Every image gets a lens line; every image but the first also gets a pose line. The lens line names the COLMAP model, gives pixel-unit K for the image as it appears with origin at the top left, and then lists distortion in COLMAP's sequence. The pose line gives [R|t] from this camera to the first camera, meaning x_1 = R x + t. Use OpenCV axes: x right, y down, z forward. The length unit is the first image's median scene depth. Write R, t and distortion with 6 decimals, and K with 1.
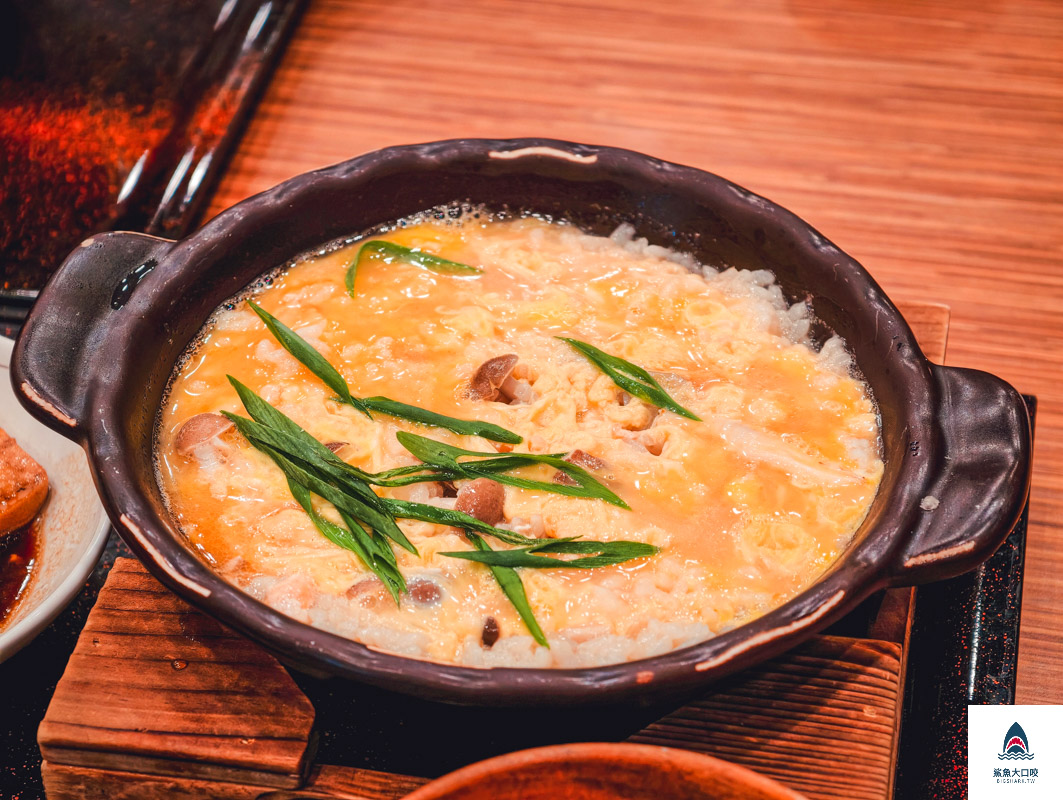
lens RADIAL K [[2666.0, 0, 531.9], [0, 2666.0, 394.8], [0, 0, 1]] dist [0.413715, 0.000000]
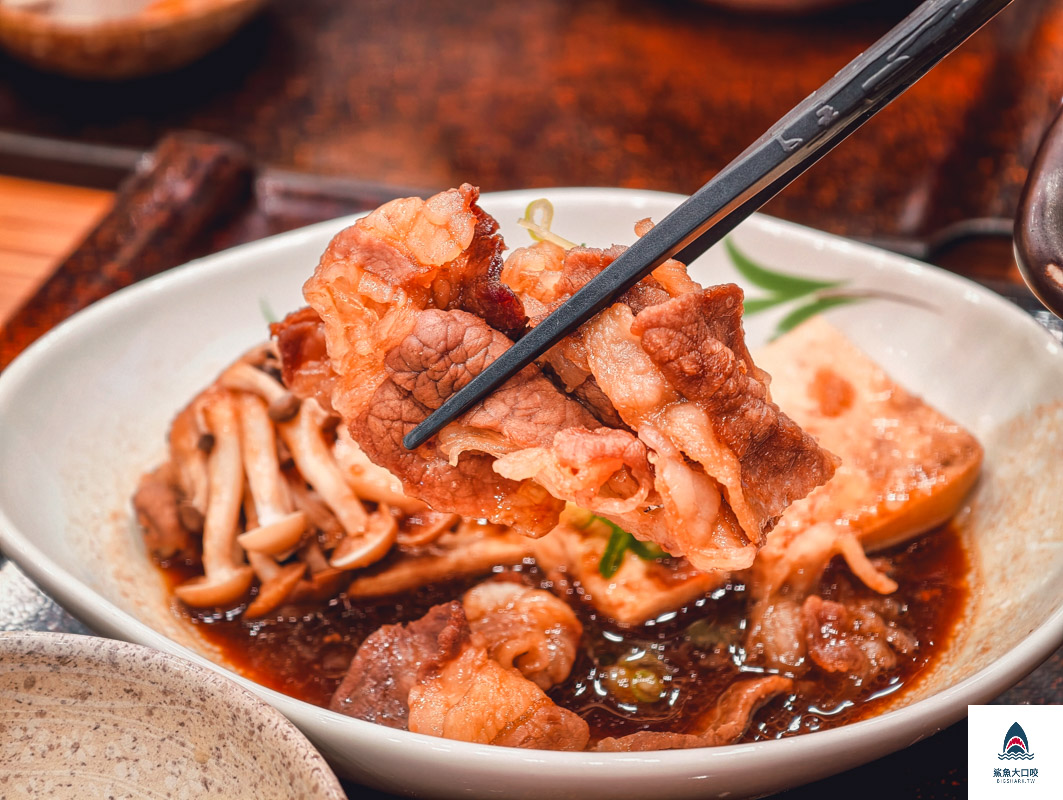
lens RADIAL K [[2641.1, 0, 504.4], [0, 2641.1, 408.1], [0, 0, 1]] dist [0.412220, 0.000000]
pose [[0.991144, 0.042295, -0.125872, -0.234543], [-0.052524, 0.995483, -0.079087, 0.086966], [0.121959, 0.084998, 0.988889, 0.353007]]
